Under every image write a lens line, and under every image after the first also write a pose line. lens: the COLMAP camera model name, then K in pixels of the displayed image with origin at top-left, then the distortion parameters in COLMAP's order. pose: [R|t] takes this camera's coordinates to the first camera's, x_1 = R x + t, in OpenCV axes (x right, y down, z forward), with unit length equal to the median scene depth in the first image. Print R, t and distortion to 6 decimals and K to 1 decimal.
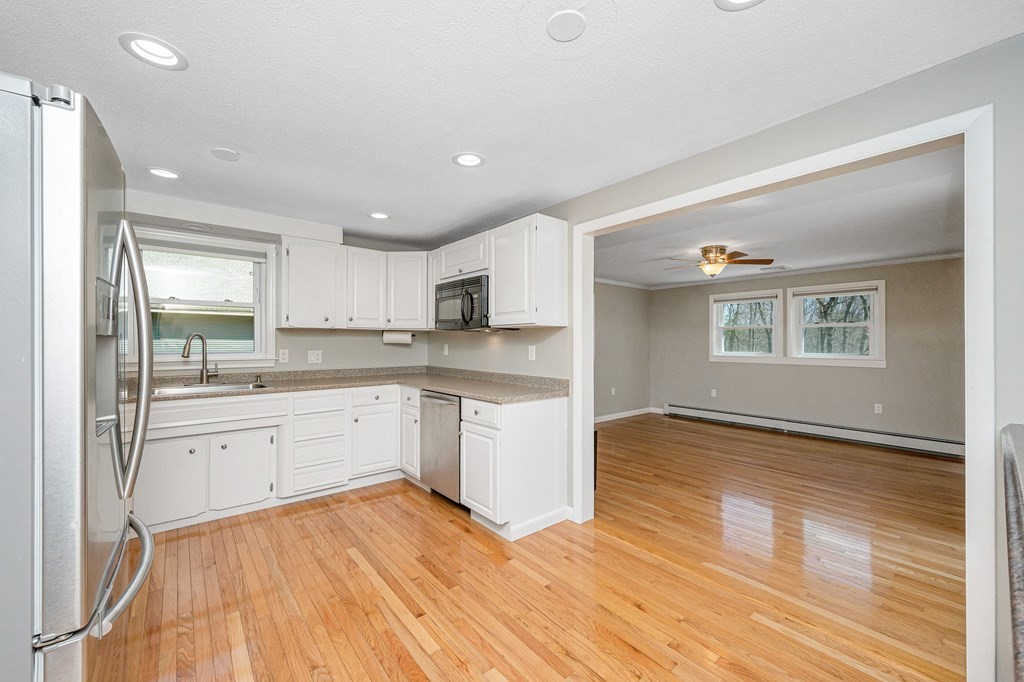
lens RADIAL K [[421.7, 0, 512.0], [0, 421.7, 341.0], [0, 0, 1]] dist [-0.002407, 0.000177]
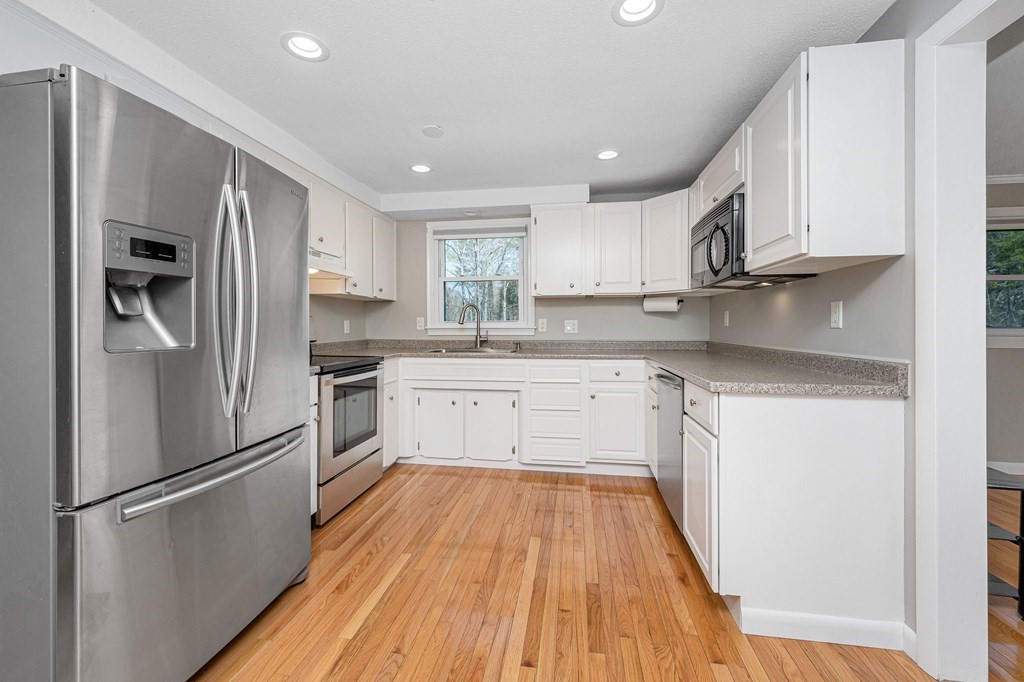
lens RADIAL K [[417.4, 0, 490.2], [0, 417.4, 327.9], [0, 0, 1]] dist [-0.000238, -0.000006]
pose [[0.645361, 0.003599, -0.763869, 0.171206], [0.001772, 0.999979, 0.006208, 0.040913], [0.763876, -0.005361, 0.645341, 0.293990]]
